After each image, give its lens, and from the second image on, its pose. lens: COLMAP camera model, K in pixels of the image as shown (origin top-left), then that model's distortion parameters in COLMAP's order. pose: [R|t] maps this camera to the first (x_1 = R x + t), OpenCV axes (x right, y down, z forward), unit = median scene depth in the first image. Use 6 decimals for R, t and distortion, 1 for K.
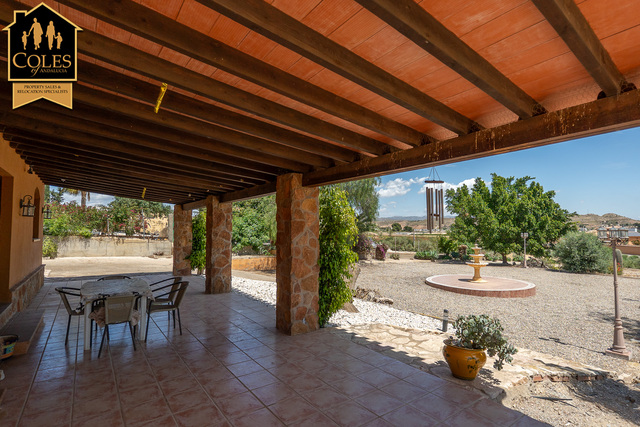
lens RADIAL K [[322.7, 0, 318.9], [0, 322.7, 216.4], [0, 0, 1]] dist [-0.003206, -0.001033]
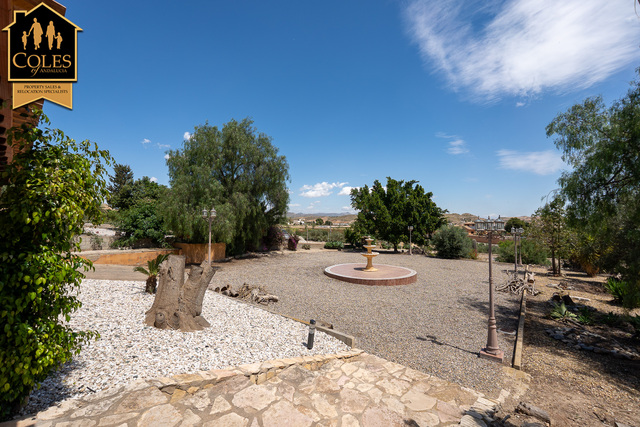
lens RADIAL K [[260.7, 0, 320.0], [0, 260.7, 213.5], [0, 0, 1]] dist [-0.016147, -0.000277]
pose [[0.974575, 0.015173, 0.223549, 0.081459], [-0.015730, 0.999876, 0.000710, 0.007796], [-0.223511, -0.004208, 0.974692, 0.114058]]
